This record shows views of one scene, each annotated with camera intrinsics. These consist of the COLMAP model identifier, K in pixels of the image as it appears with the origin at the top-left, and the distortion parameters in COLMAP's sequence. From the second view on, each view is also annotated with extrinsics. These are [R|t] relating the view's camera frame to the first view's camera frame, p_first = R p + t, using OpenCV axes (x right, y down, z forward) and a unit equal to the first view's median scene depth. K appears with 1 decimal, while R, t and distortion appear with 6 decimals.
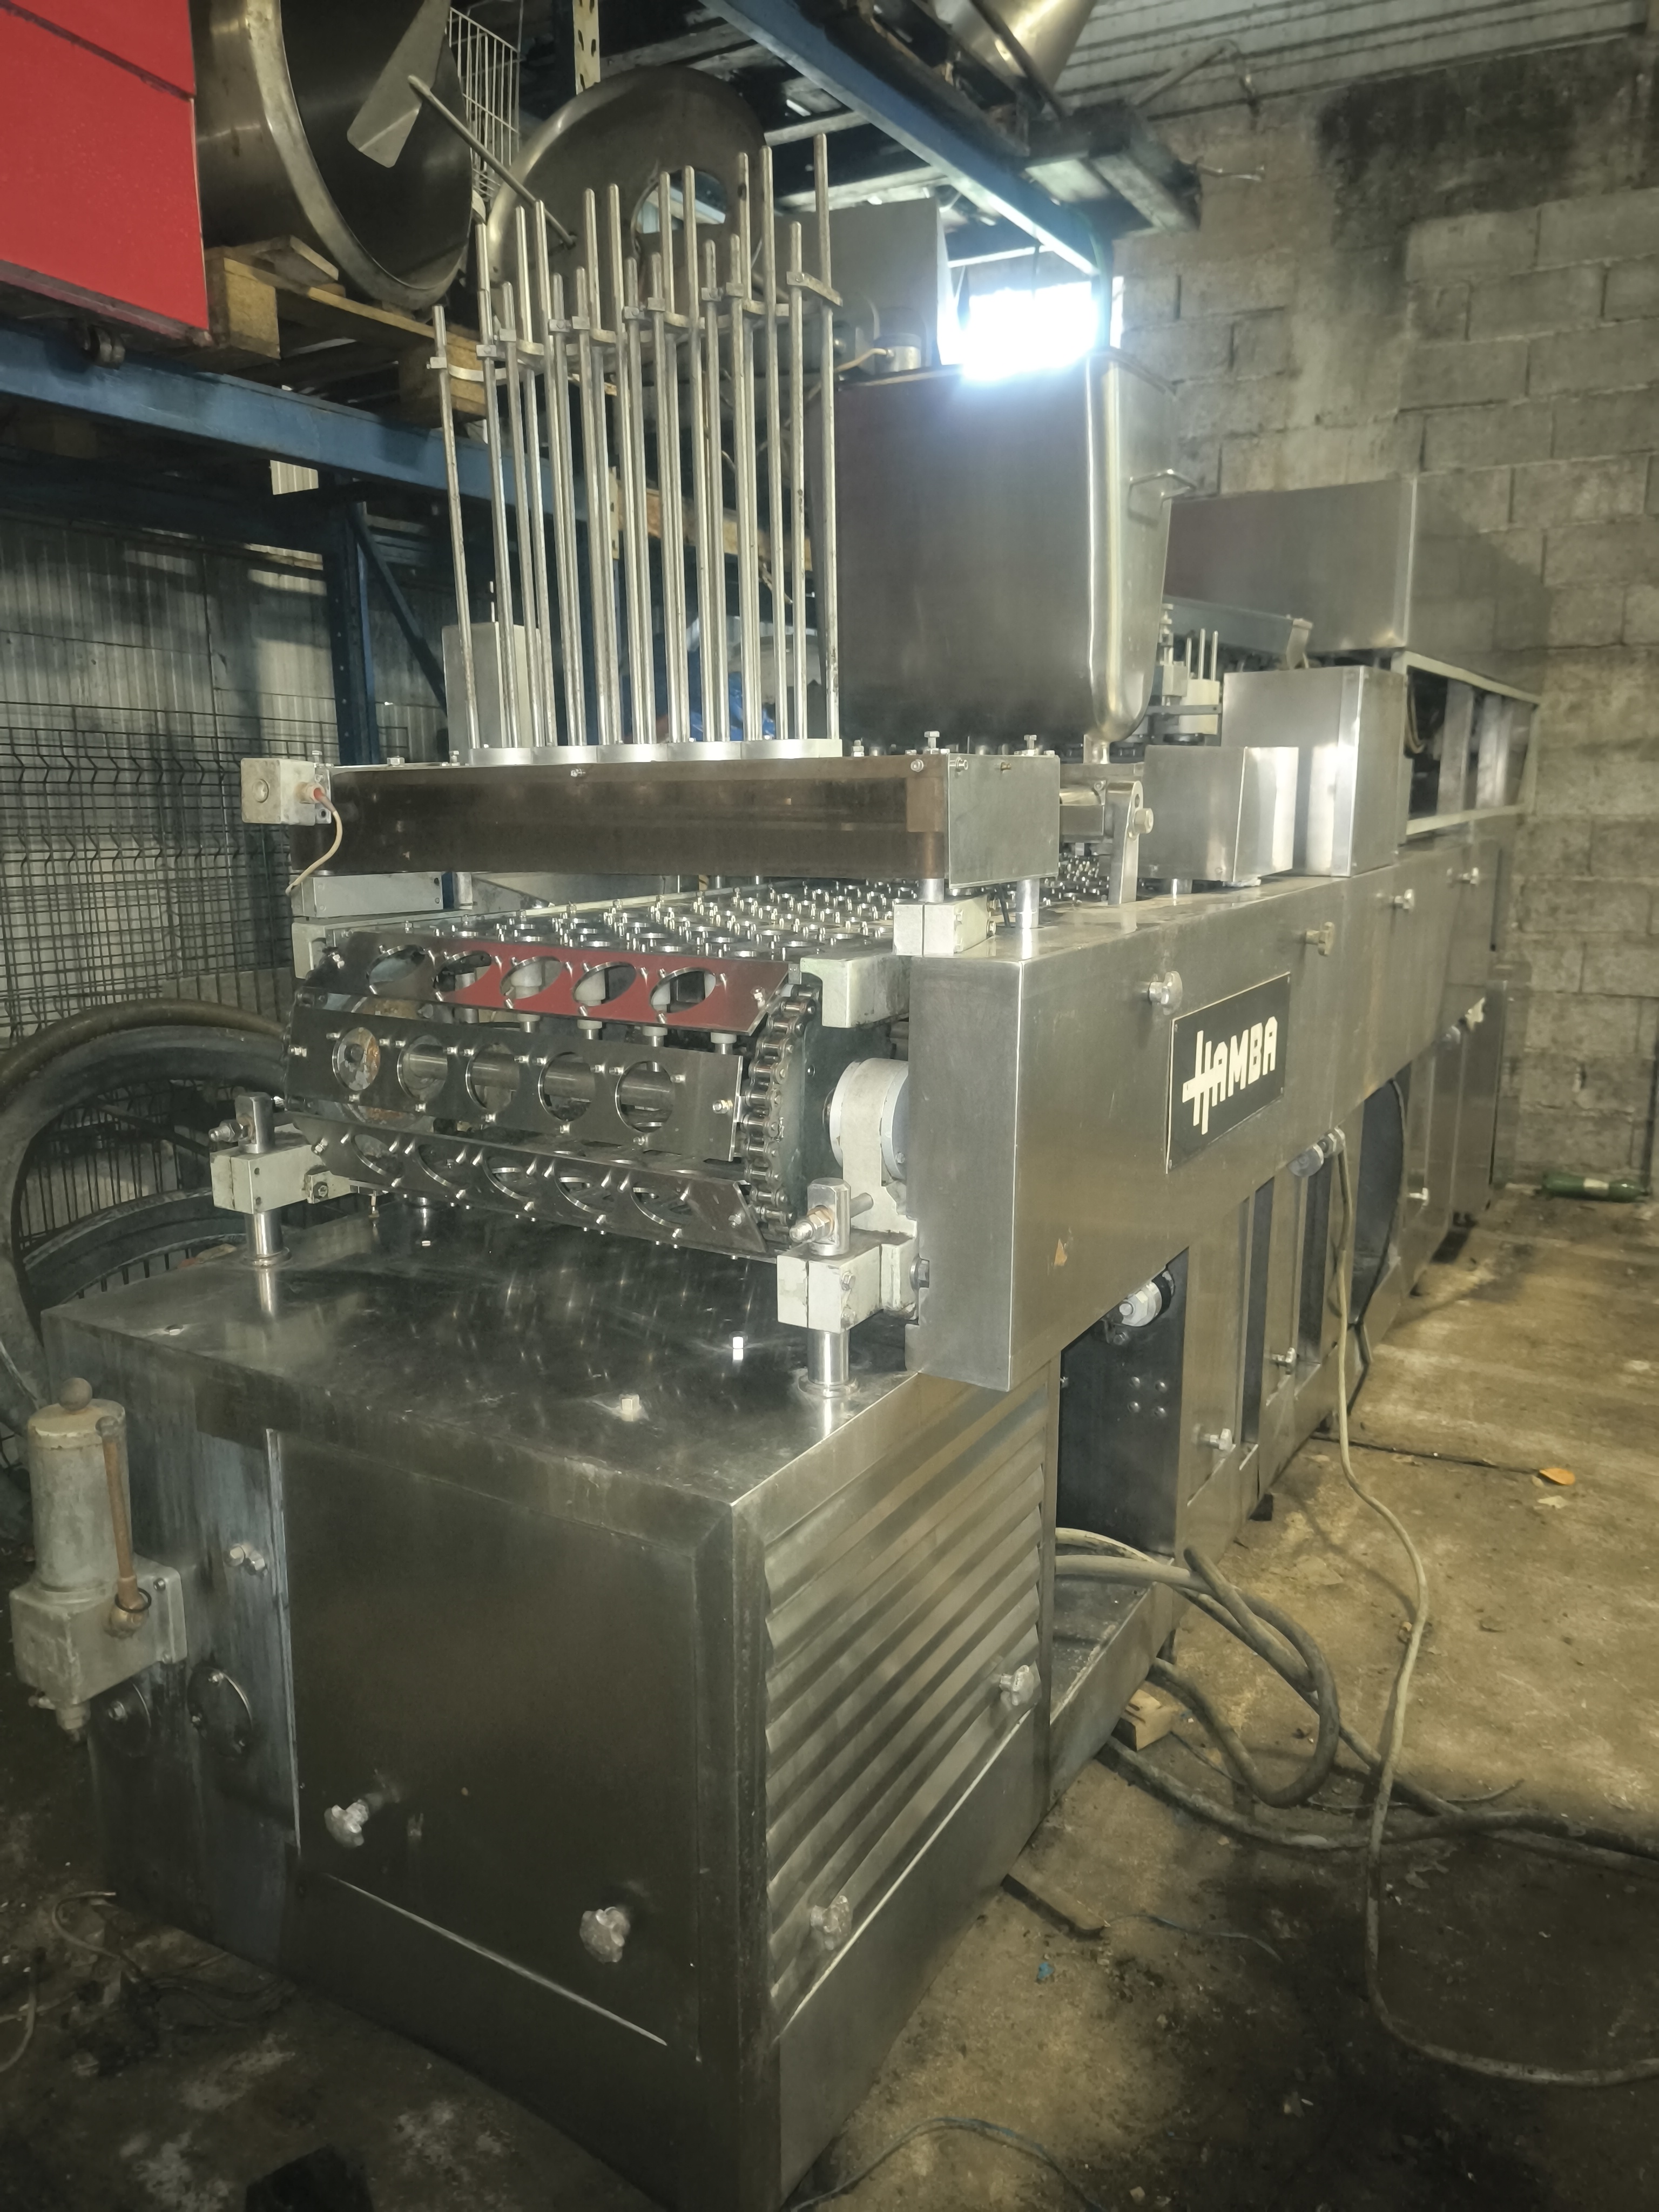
lens RADIAL K [[1563.4, 0, 833.7], [0, 1563.4, 1106.5], [0, 0, 1]] dist [0.027837, -0.023483]
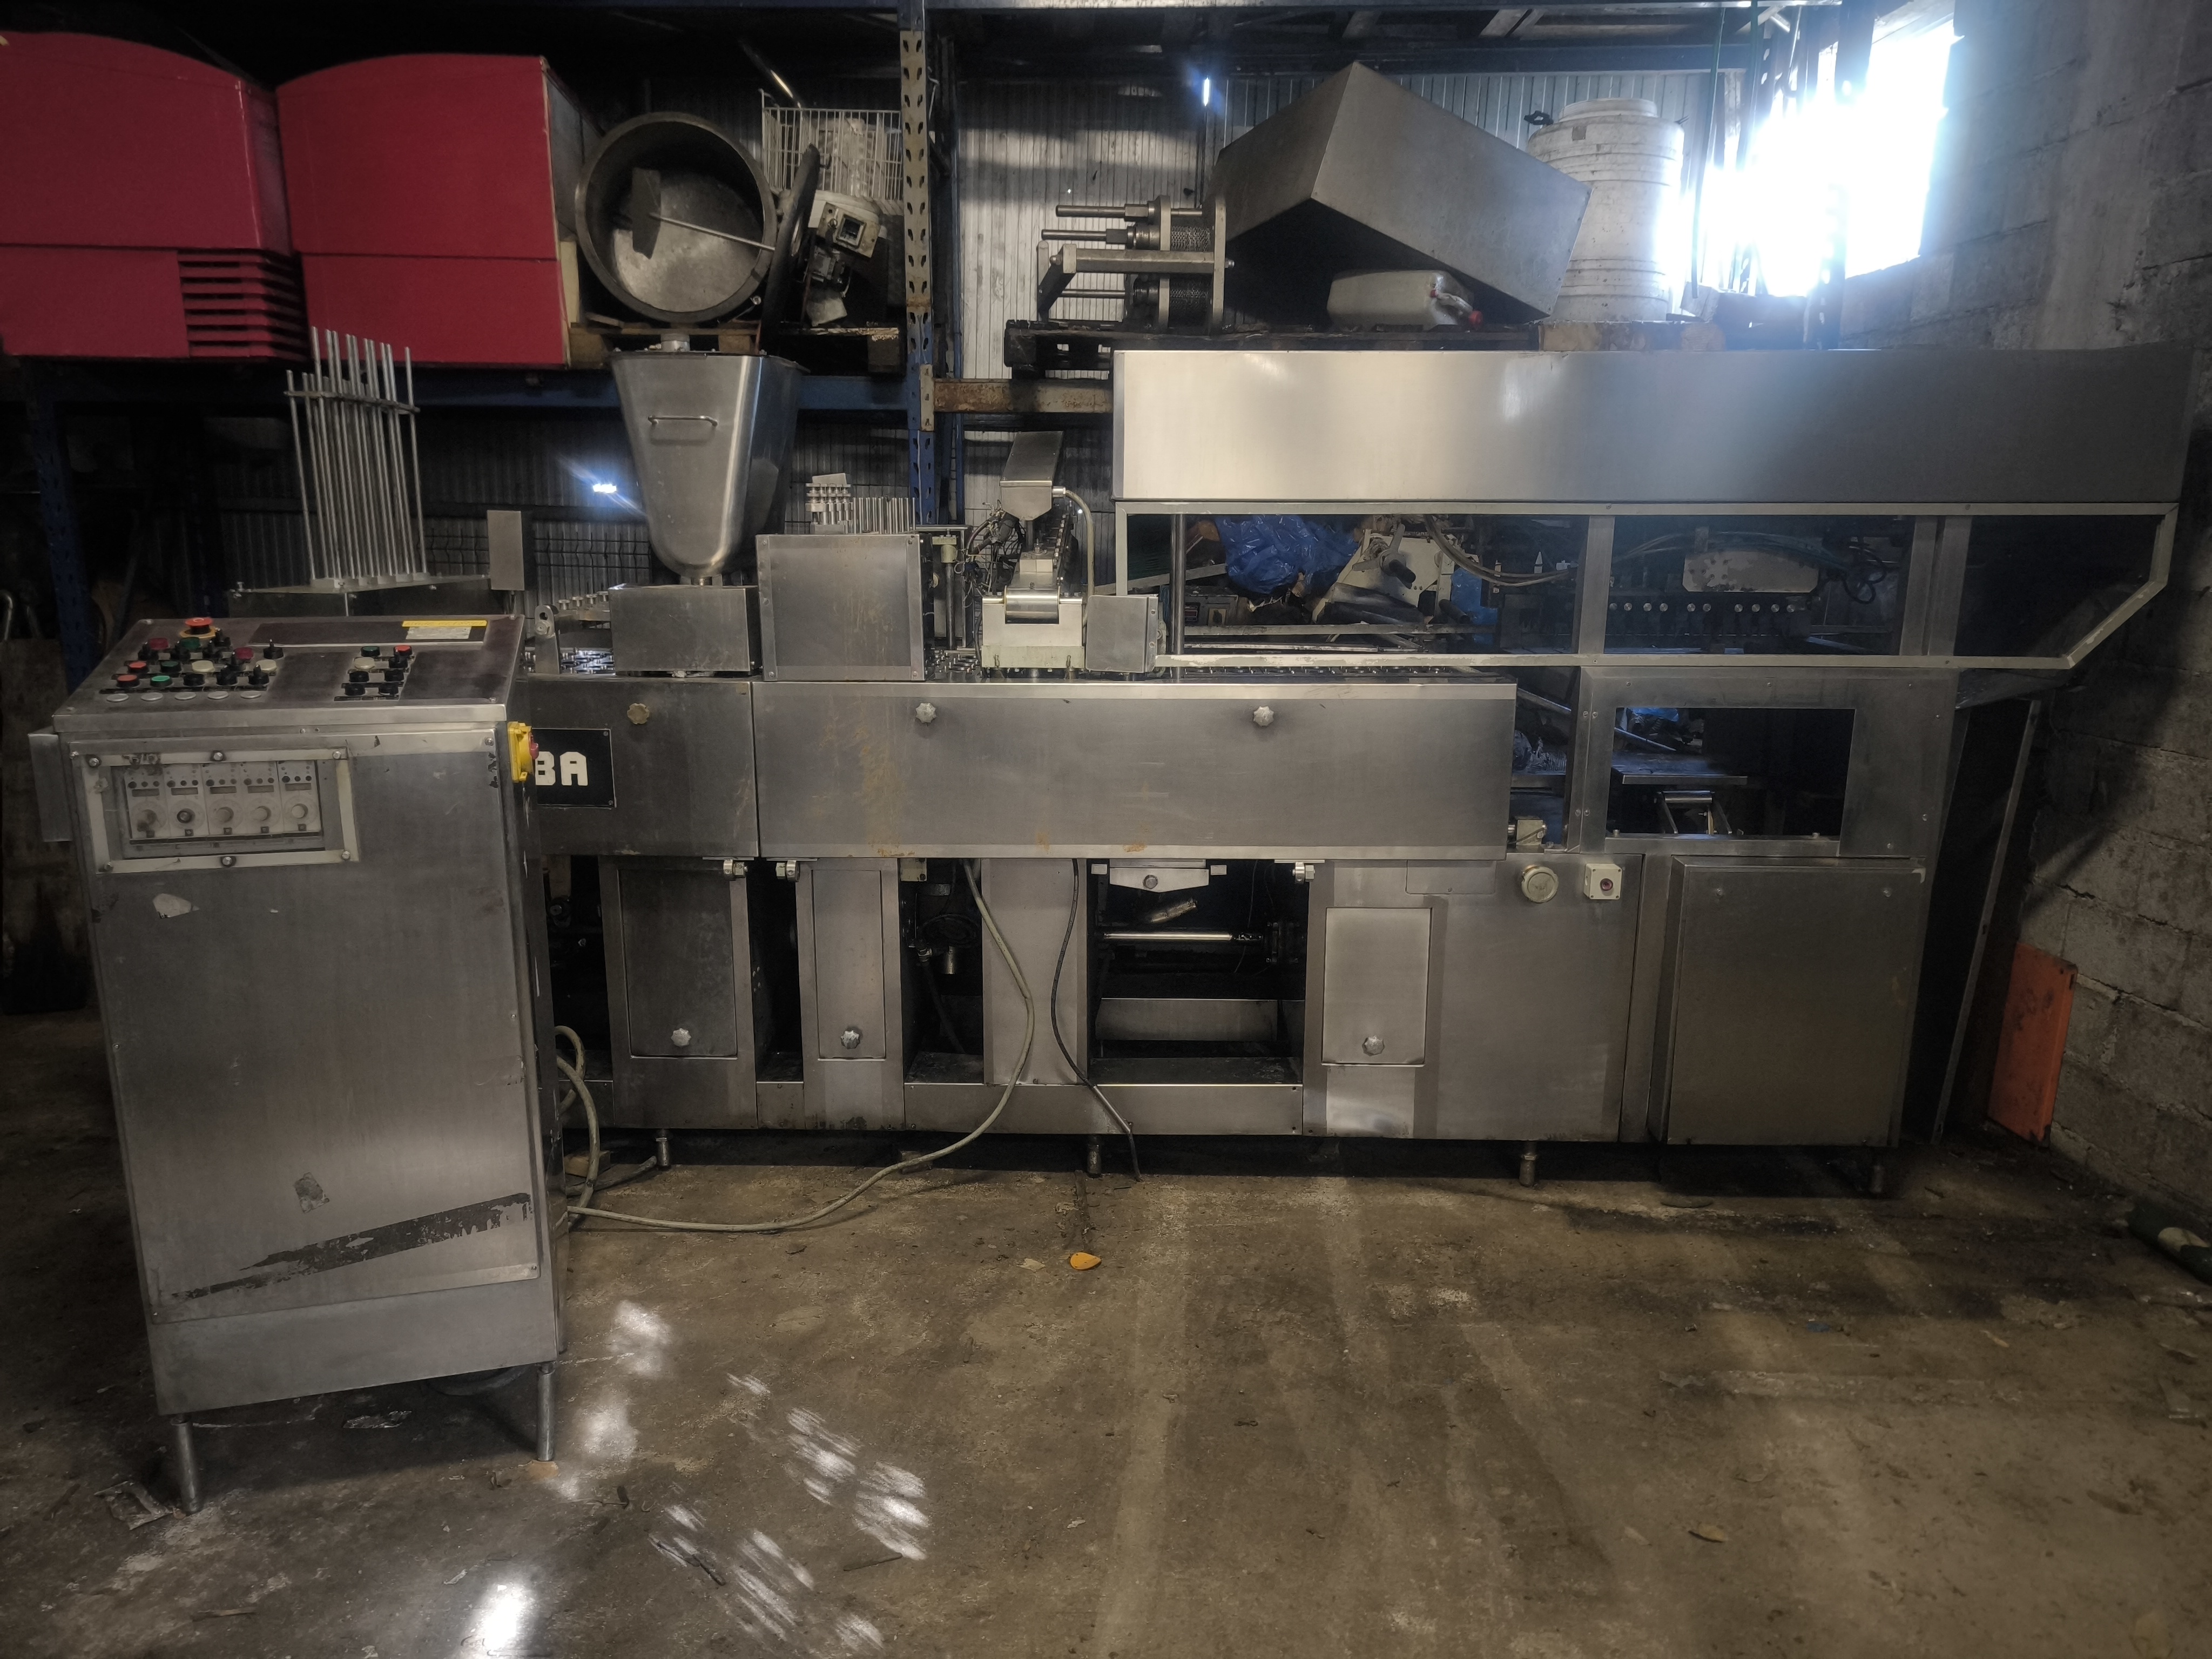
lens RADIAL K [[1563.4, 0, 1120.4], [0, 1563.4, 867.3], [0, 0, 1]] dist [0.027837, -0.023483]
pose [[0.480315, 0.203619, -0.853133, 0.981574], [-0.191878, 0.973513, 0.124322, -0.121888], [0.855851, 0.103984, 0.506663, 0.332380]]
